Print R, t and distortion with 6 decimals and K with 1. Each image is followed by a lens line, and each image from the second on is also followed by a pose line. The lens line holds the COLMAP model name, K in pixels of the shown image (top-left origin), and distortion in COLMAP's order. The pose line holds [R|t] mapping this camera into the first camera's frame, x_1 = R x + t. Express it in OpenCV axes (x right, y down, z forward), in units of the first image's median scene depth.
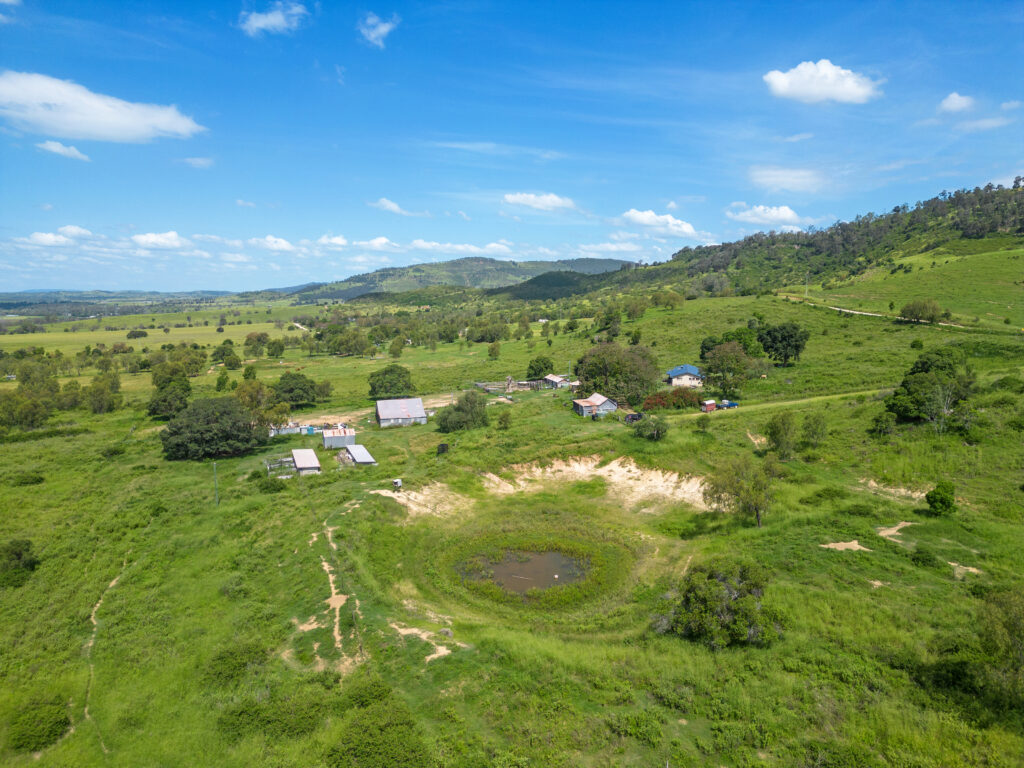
lens RADIAL K [[740.3, 0, 512.0], [0, 740.3, 384.0], [0, 0, 1]] dist [0.093180, -0.117807]
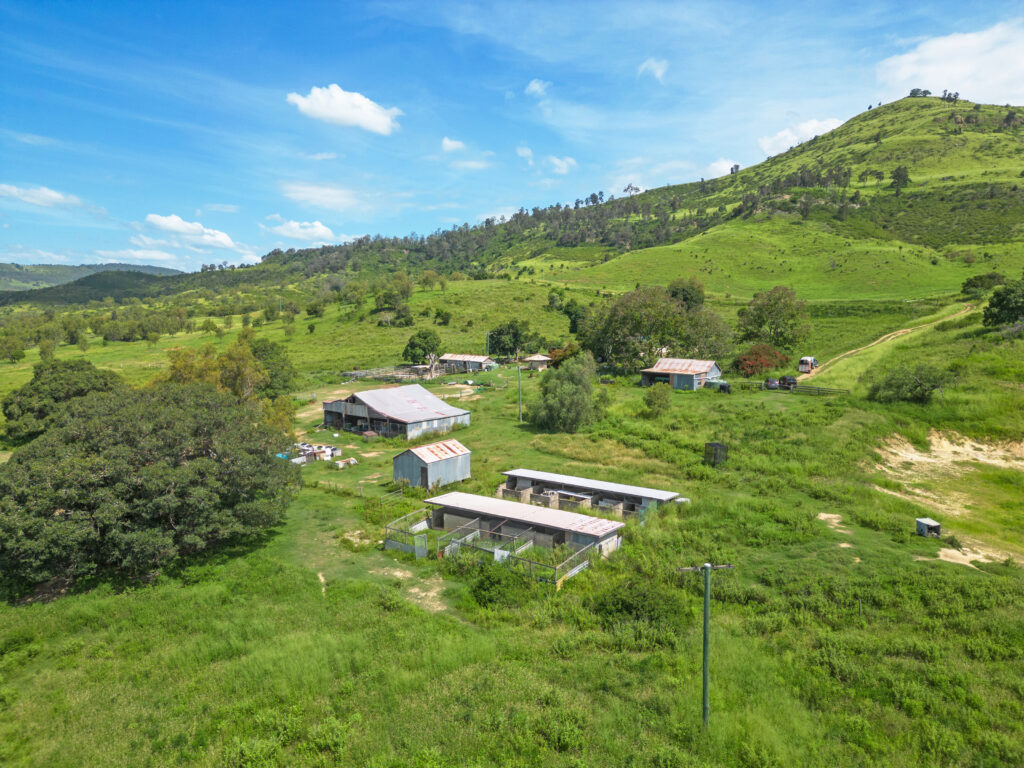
lens RADIAL K [[740.3, 0, 512.0], [0, 740.3, 384.0], [0, 0, 1]] dist [0.093180, -0.117807]
pose [[0.817807, -0.062344, 0.572105, -0.095135], [0.074722, 0.997203, 0.001856, 0.006055], [-0.570621, 0.041231, 0.820178, 0.096659]]
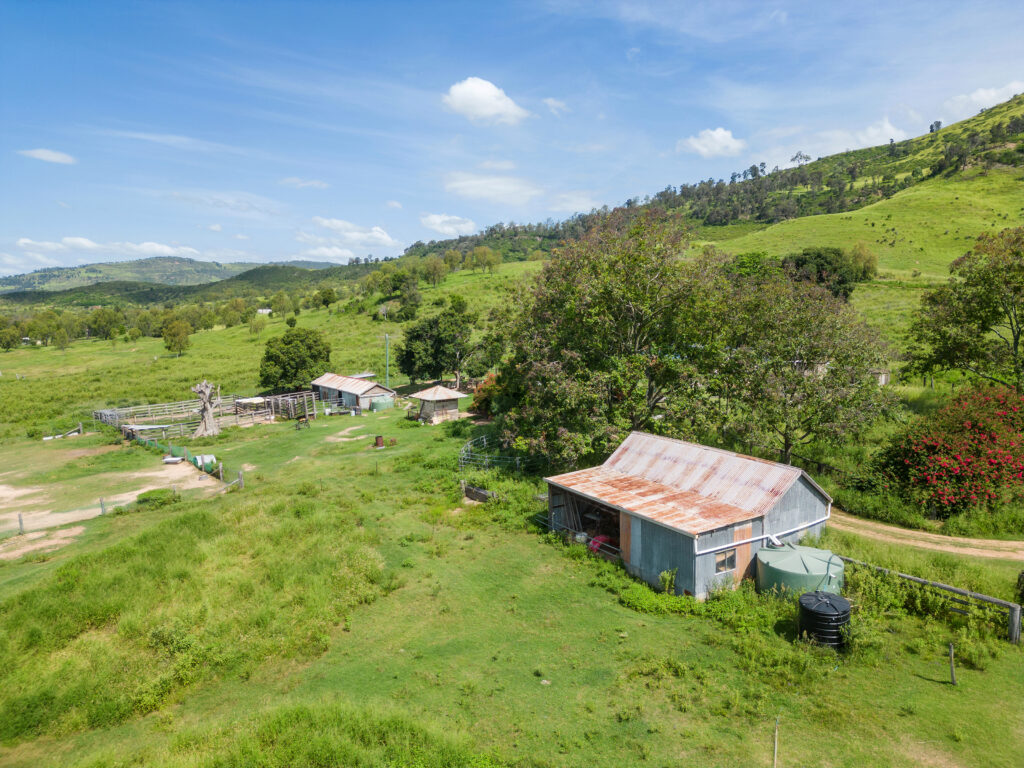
lens RADIAL K [[721.5, 0, 512.0], [0, 721.5, 384.0], [0, 0, 1]] dist [0.050388, -0.040966]
pose [[0.928039, -0.051516, 0.368903, 0.000870], [0.055481, 0.998460, -0.000142, -0.000753], [-0.368328, 0.020599, 0.929468, 0.169652]]
